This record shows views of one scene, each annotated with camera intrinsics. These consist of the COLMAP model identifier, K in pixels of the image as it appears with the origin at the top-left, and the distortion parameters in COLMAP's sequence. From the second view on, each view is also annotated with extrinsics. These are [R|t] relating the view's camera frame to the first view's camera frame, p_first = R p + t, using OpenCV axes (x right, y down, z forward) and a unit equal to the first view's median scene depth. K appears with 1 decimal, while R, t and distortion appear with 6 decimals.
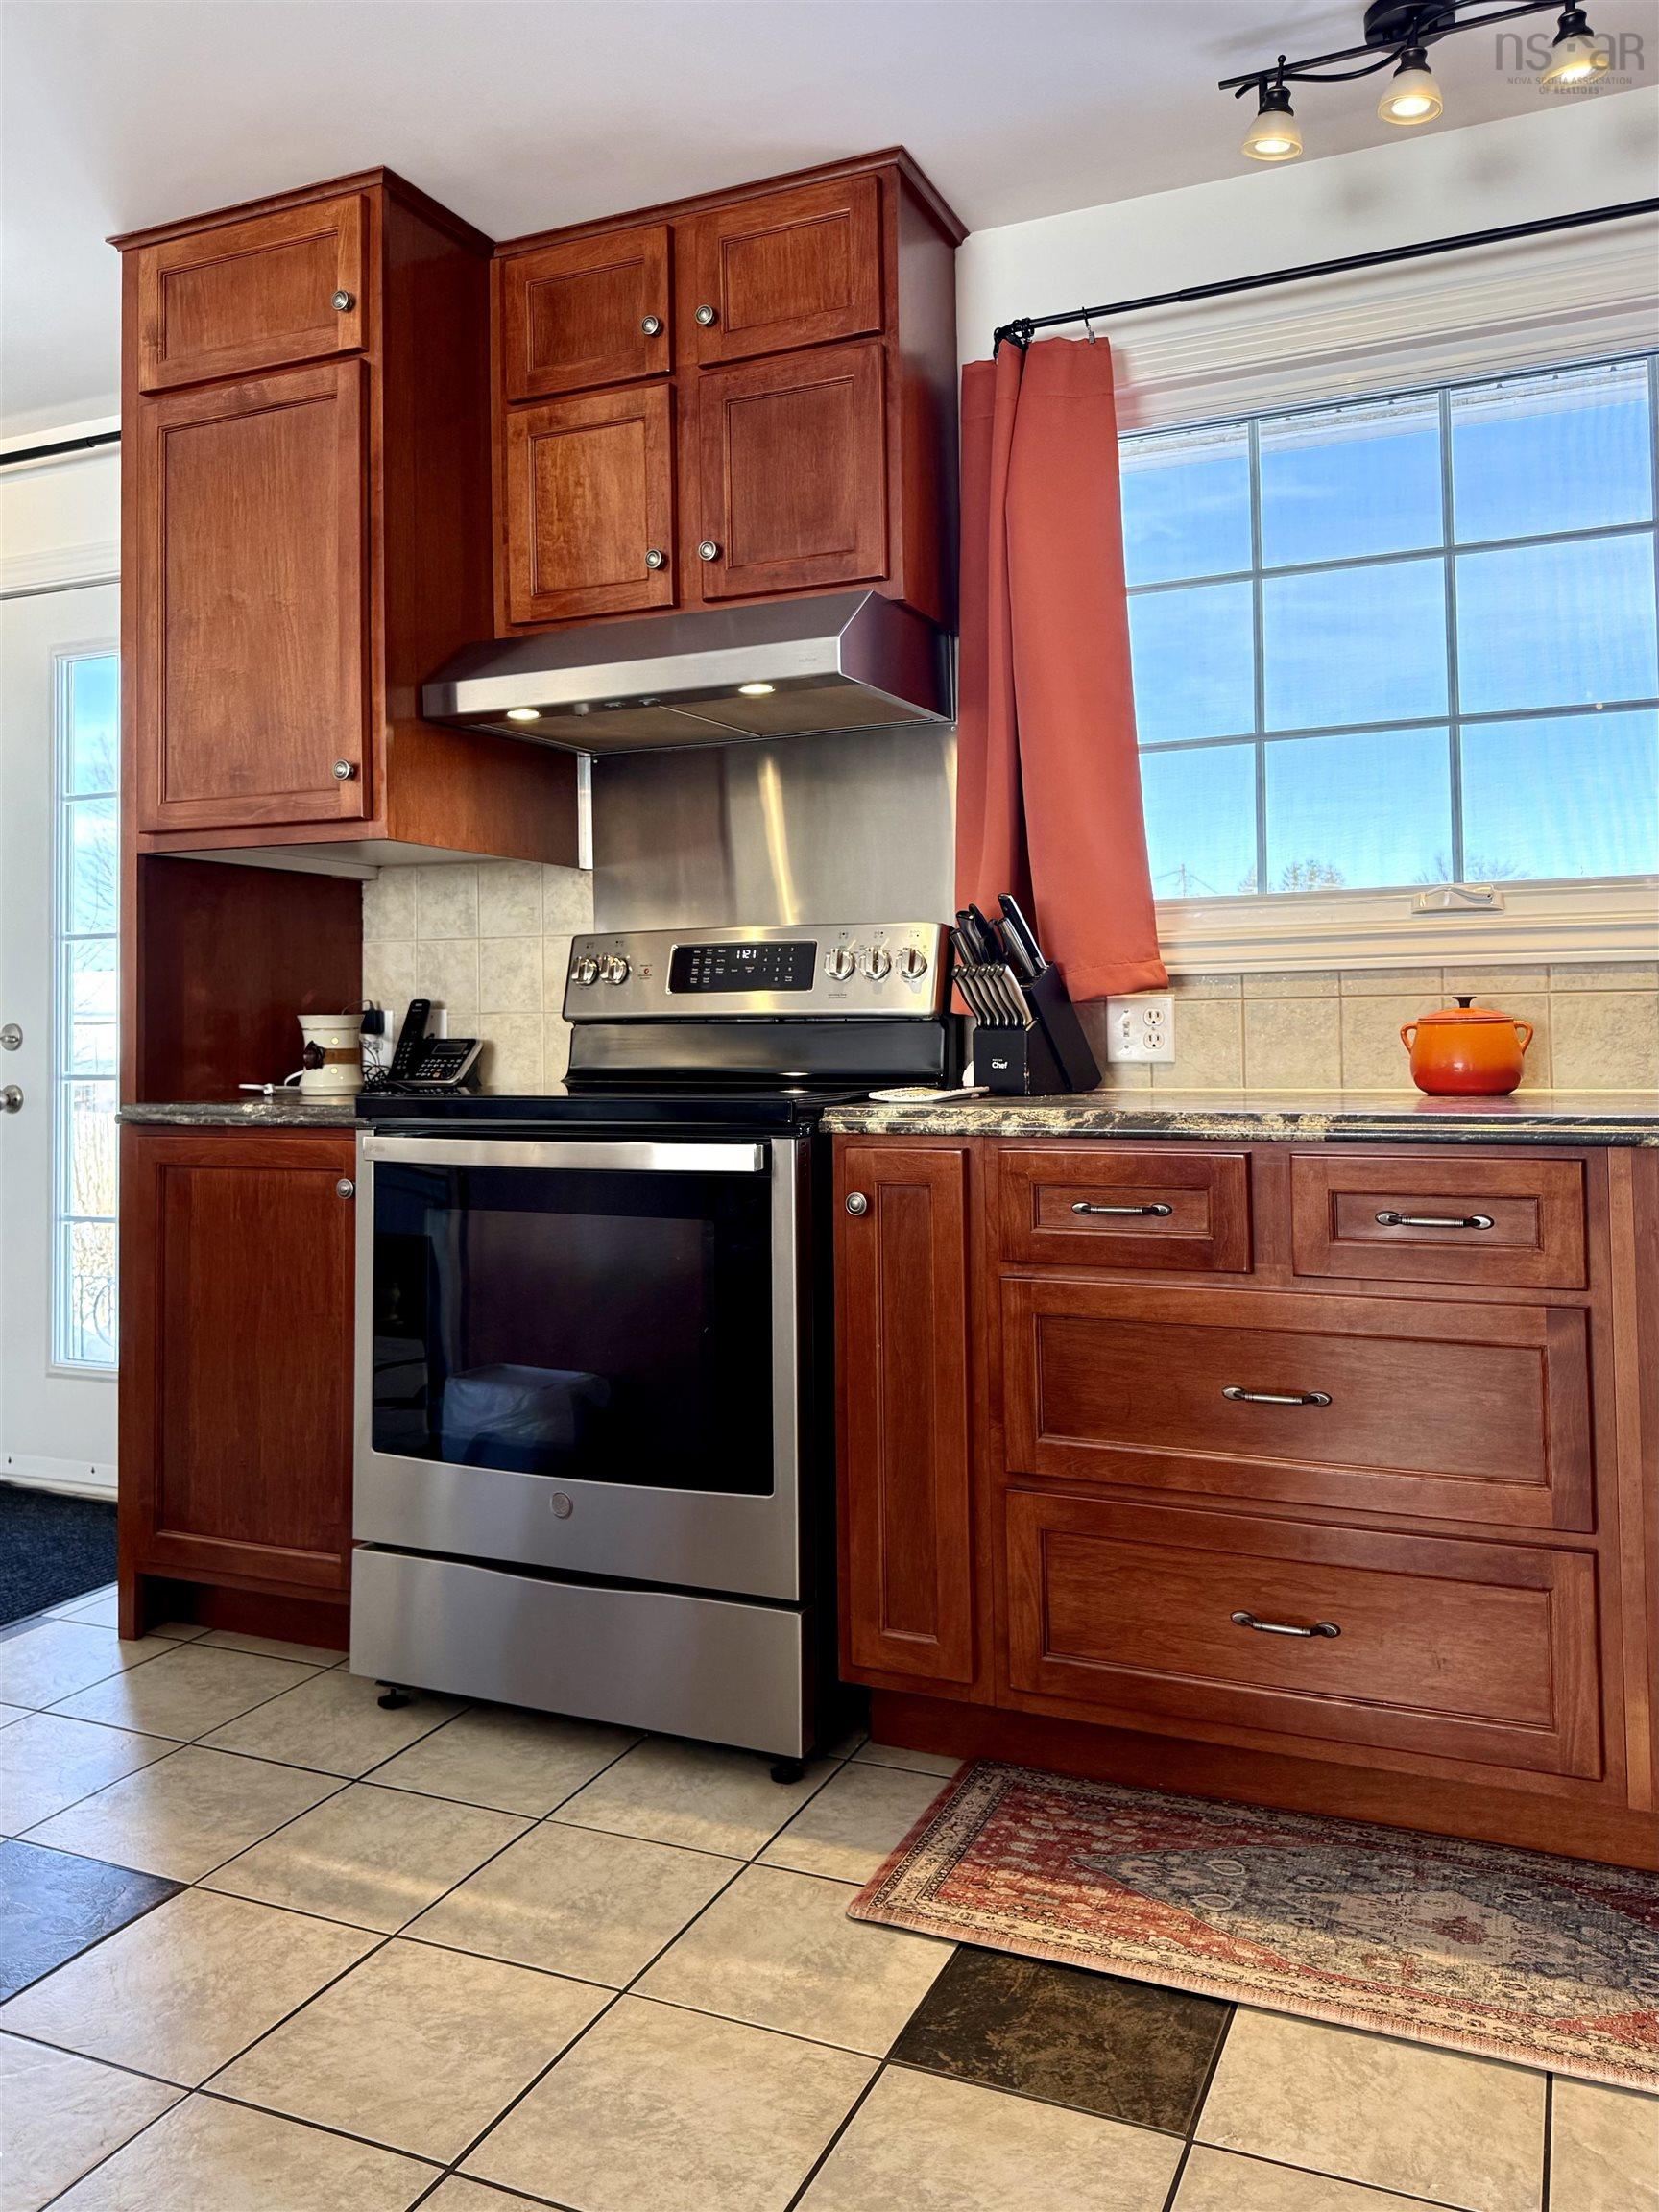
lens RADIAL K [[1621.7, 0, 829.2], [0, 1621.7, 1017.5], [0, 0, 1]] dist [0.002425, -0.040804]
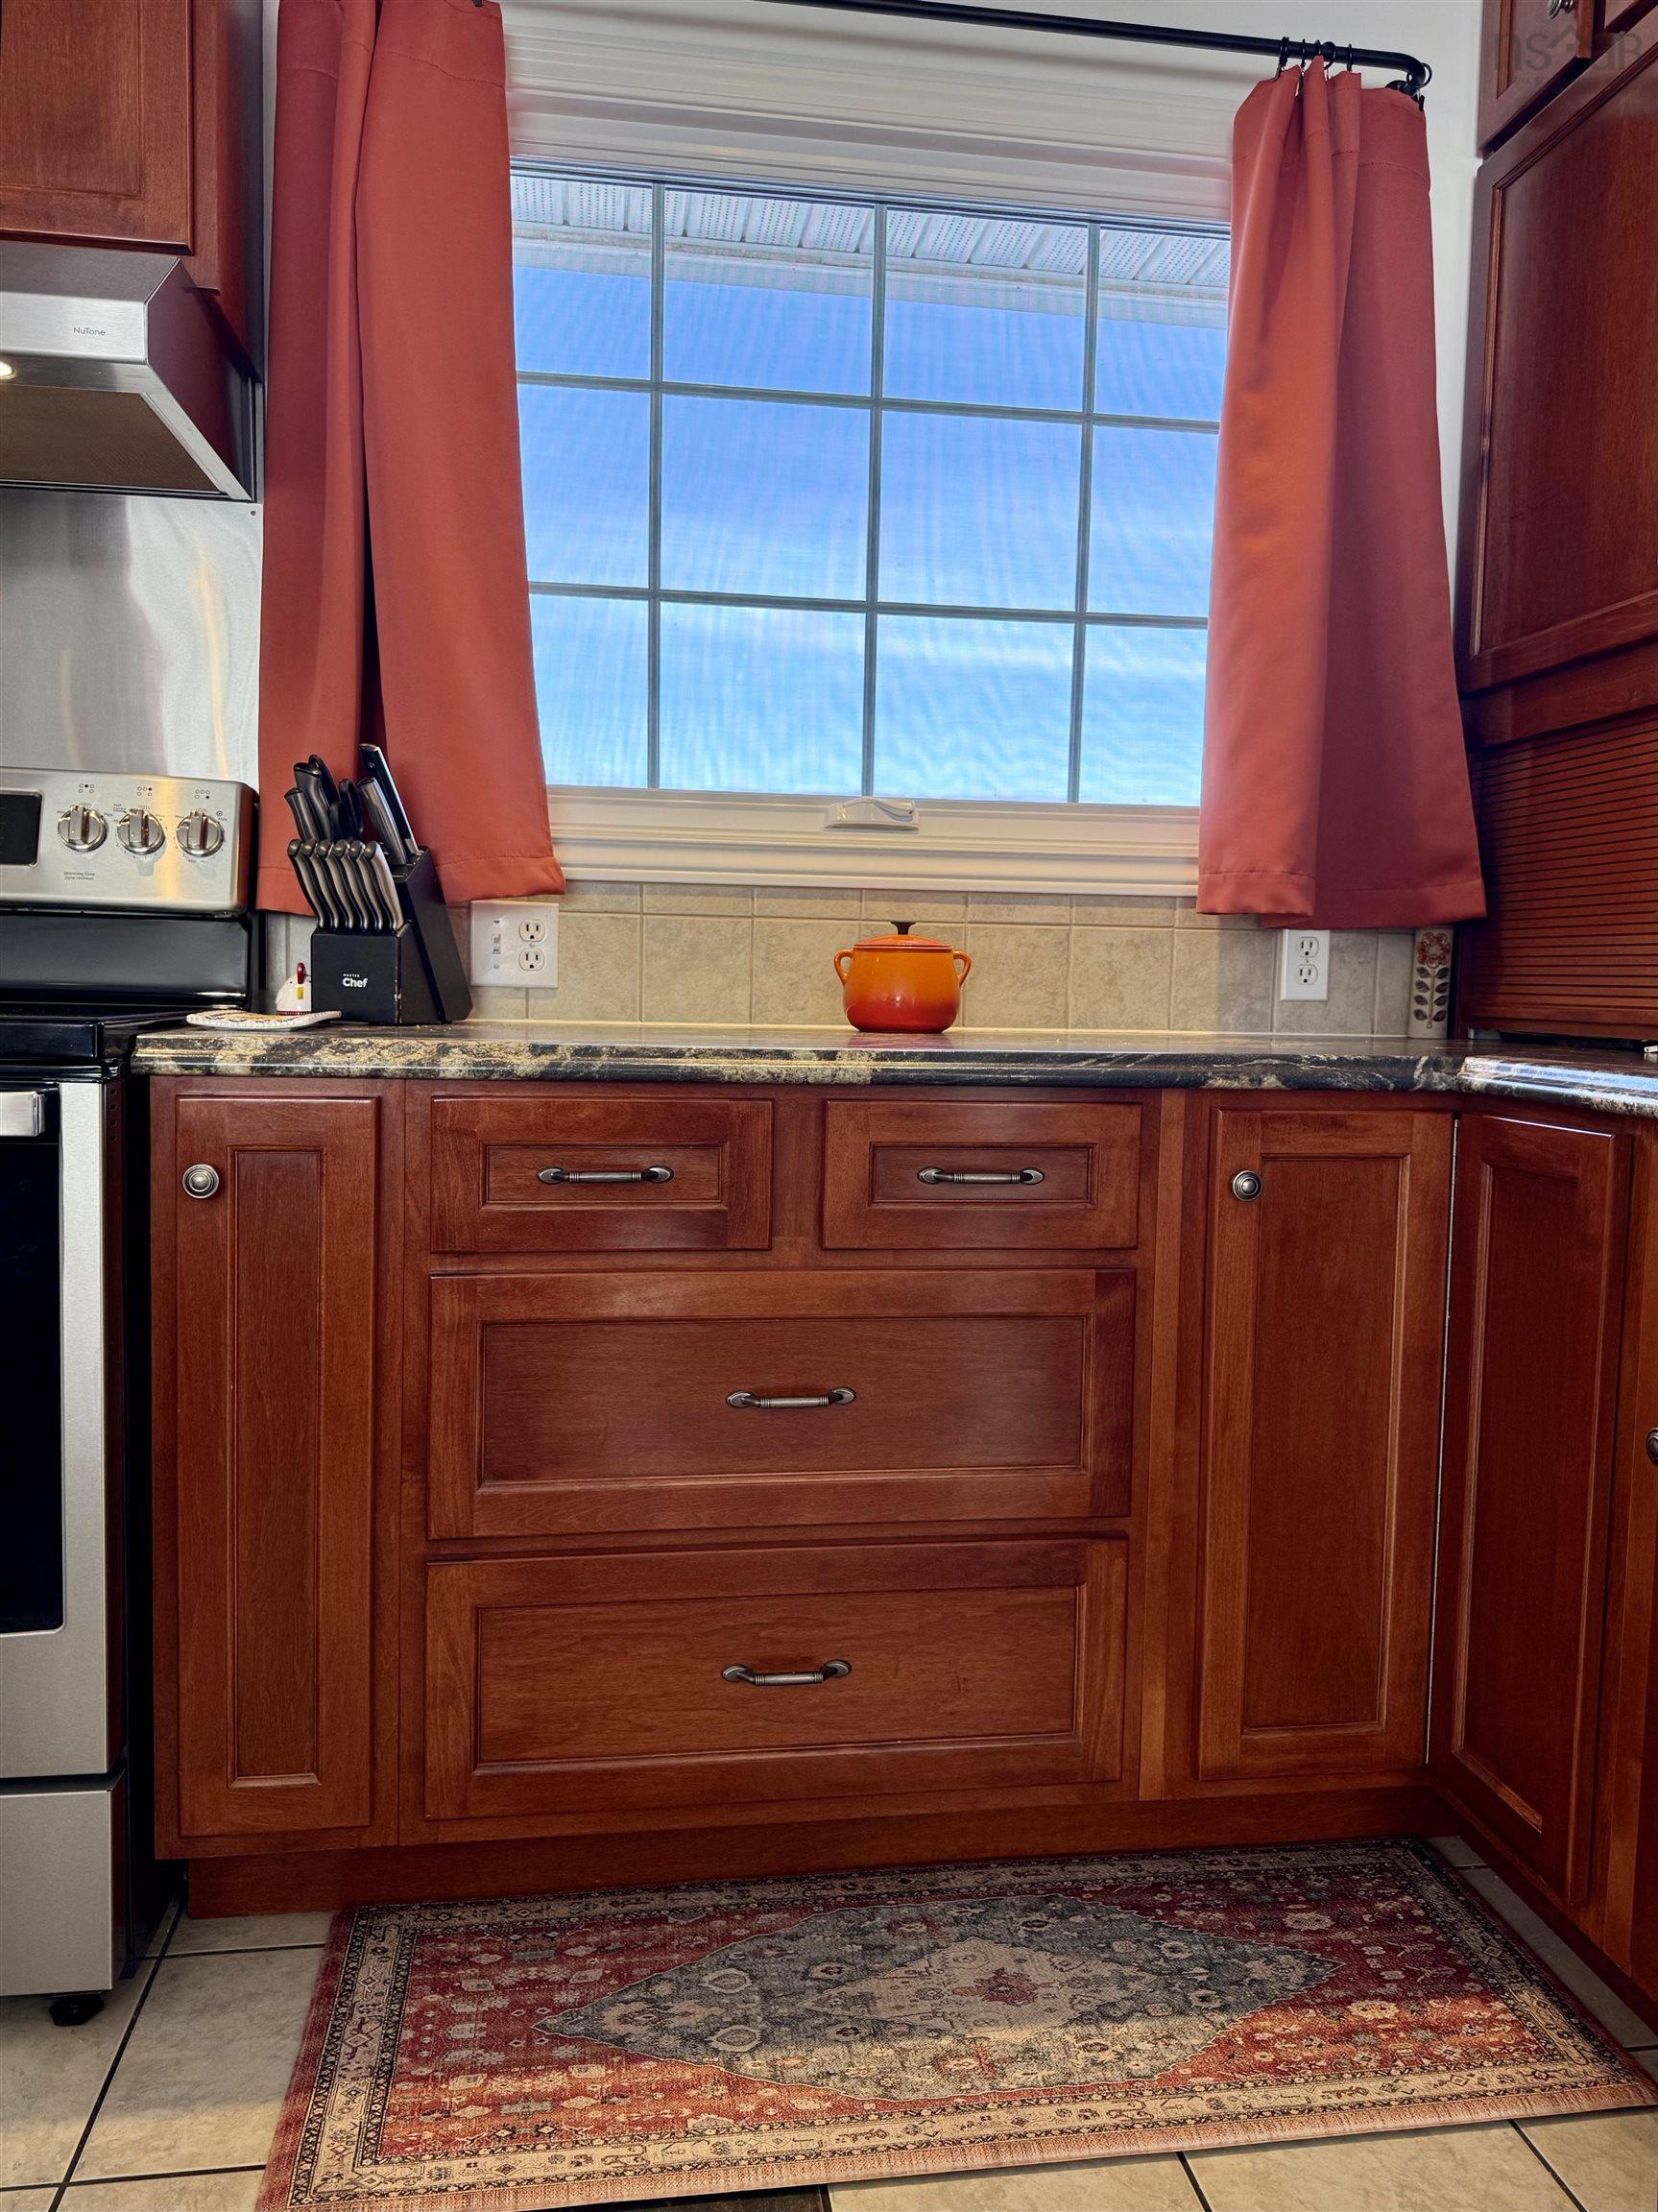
lens RADIAL K [[1557.2, 0, 829.0], [0, 1557.2, 1106.0], [0, 0, 1]] dist [-0.016724, -0.006503]
pose [[0.838626, -0.011722, 0.544582, -0.124230], [-0.034529, 0.996614, 0.074625, 0.029684], [-0.543612, -0.081386, 0.835381, 0.352313]]
